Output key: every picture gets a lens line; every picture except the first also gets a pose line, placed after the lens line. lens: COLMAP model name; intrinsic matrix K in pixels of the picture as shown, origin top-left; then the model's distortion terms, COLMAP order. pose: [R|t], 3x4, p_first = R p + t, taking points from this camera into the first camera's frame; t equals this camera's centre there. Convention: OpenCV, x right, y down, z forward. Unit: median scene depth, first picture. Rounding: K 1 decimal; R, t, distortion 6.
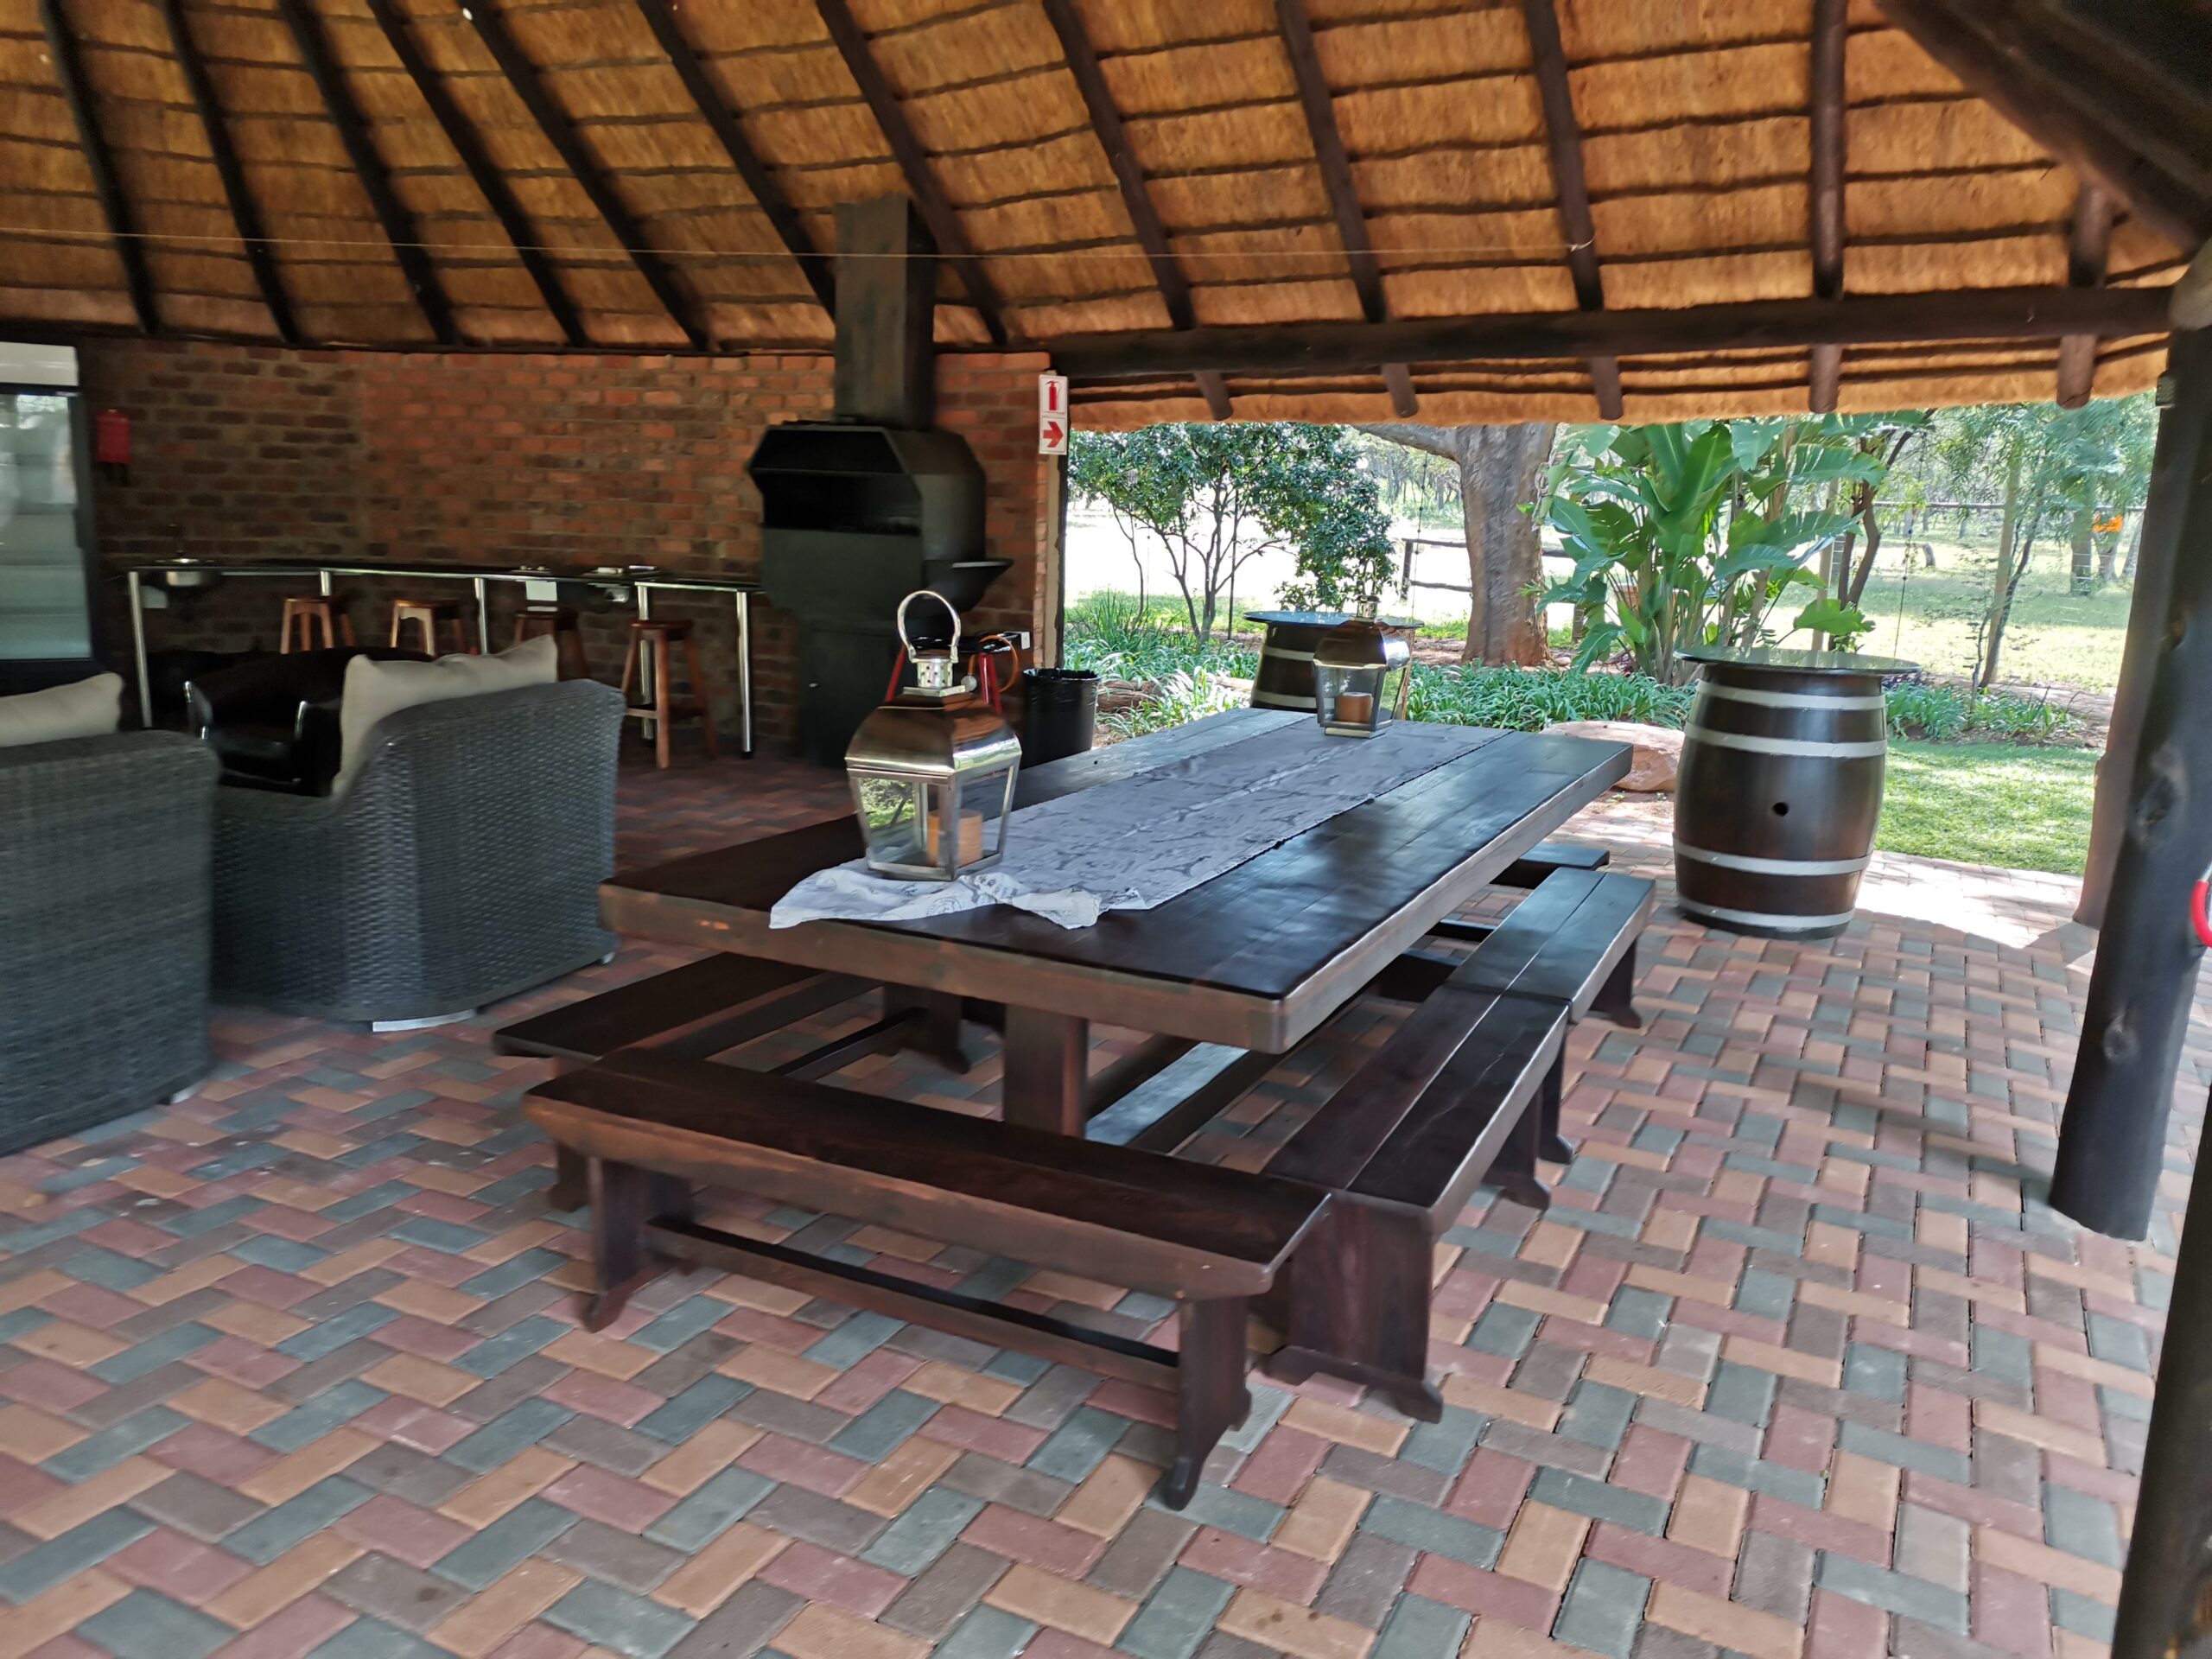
lens RADIAL K [[1625.8, 0, 1099.0], [0, 1625.8, 845.2], [0, 0, 1]] dist [0.023213, -0.025325]
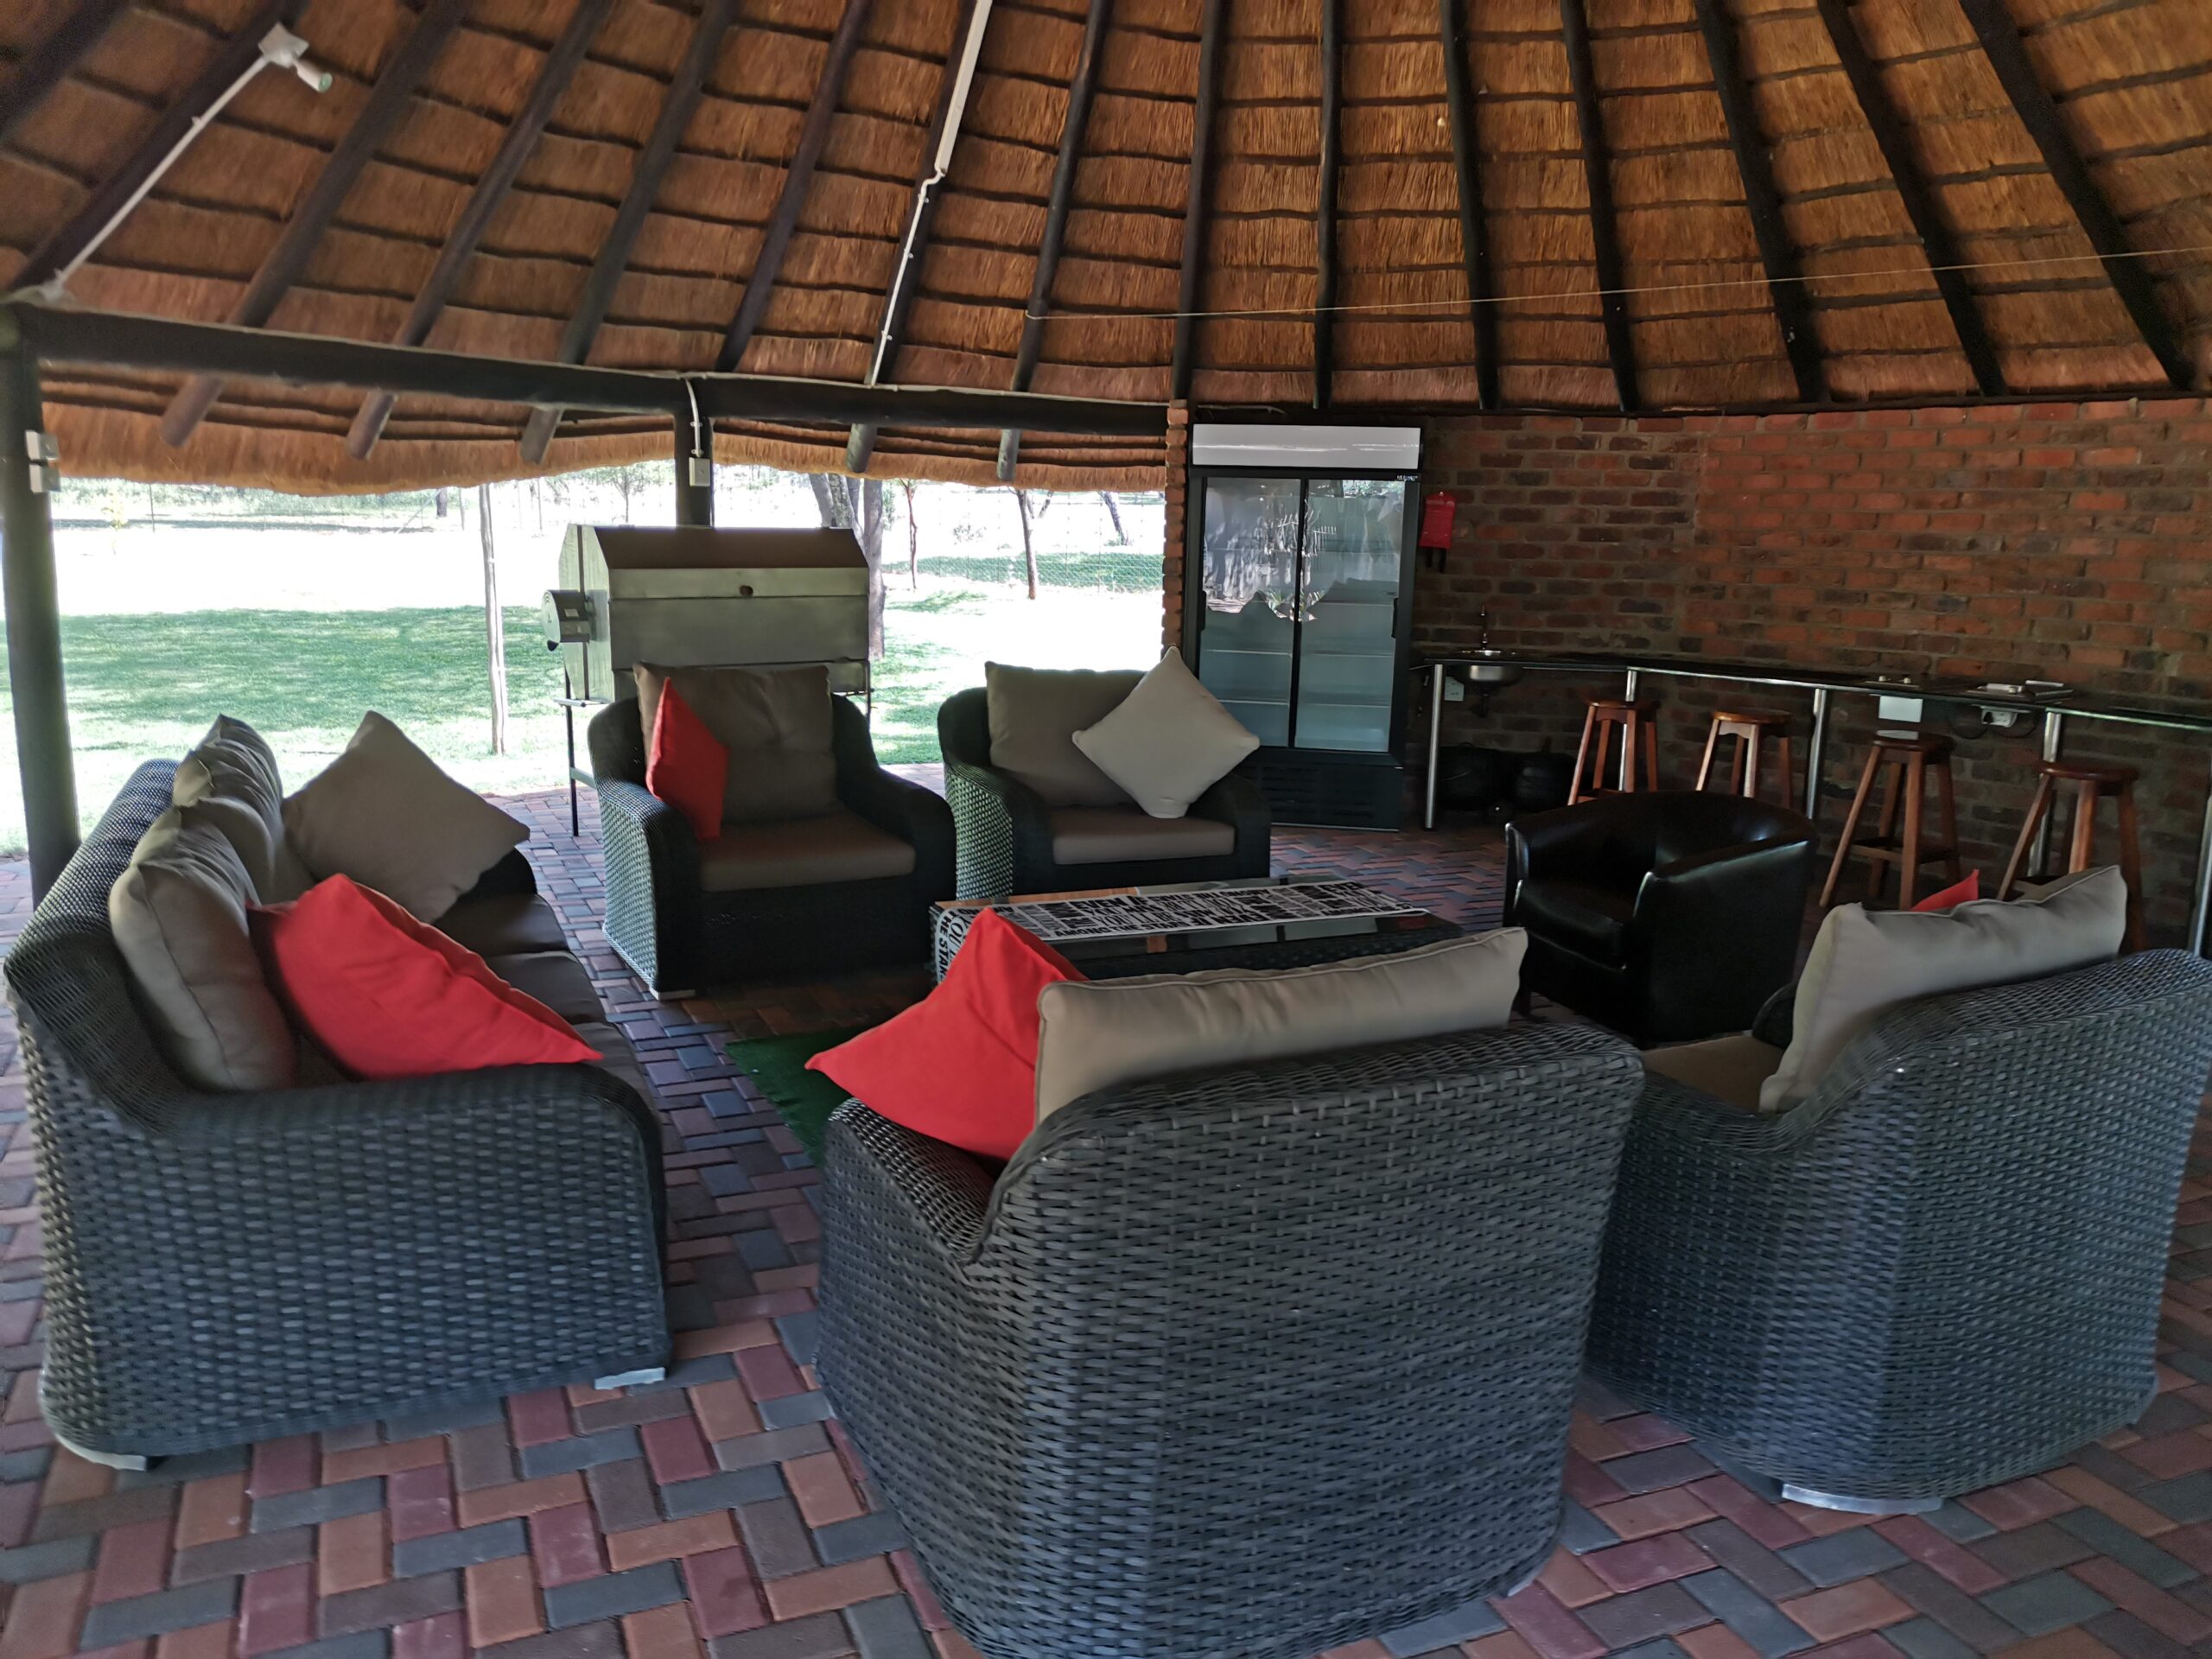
lens RADIAL K [[1625.8, 0, 1099.2], [0, 1625.8, 841.8], [0, 0, 1]] dist [0.023213, -0.025325]
pose [[0.765156, 0.115490, -0.633402, -0.134840], [-0.136534, 0.990511, 0.015668, -0.053464], [0.629202, 0.074493, 0.773664, 0.160760]]
